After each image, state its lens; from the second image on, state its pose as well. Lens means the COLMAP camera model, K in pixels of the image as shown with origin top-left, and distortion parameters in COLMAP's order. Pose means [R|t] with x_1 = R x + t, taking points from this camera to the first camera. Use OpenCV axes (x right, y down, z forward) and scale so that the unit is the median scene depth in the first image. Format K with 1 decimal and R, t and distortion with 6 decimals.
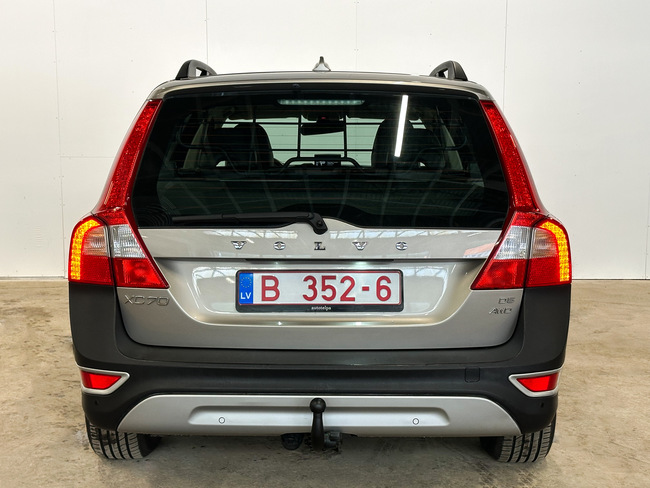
lens RADIAL K [[1007.0, 0, 320.9], [0, 1007.0, 236.7], [0, 0, 1]] dist [0.148675, 0.000000]
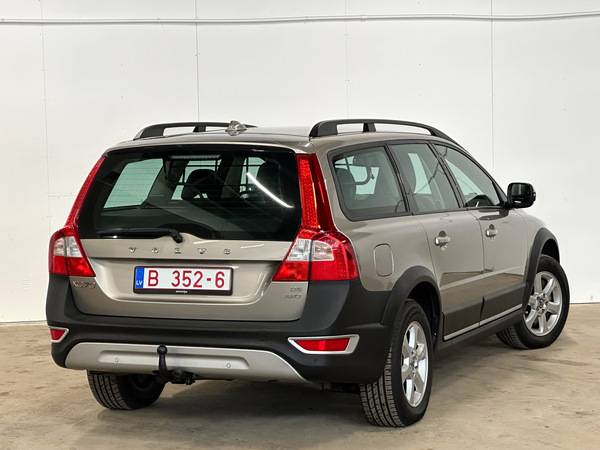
lens RADIAL K [[1461.3, 0, 297.4], [0, 1461.3, 221.4], [0, 0, 1]] dist [0.099471, 0.000000]
pose [[0.925107, 0.003495, -0.379690, 1.002074], [-0.022474, 0.998709, -0.045563, 0.061386], [0.379041, 0.050684, 0.923991, -0.987362]]
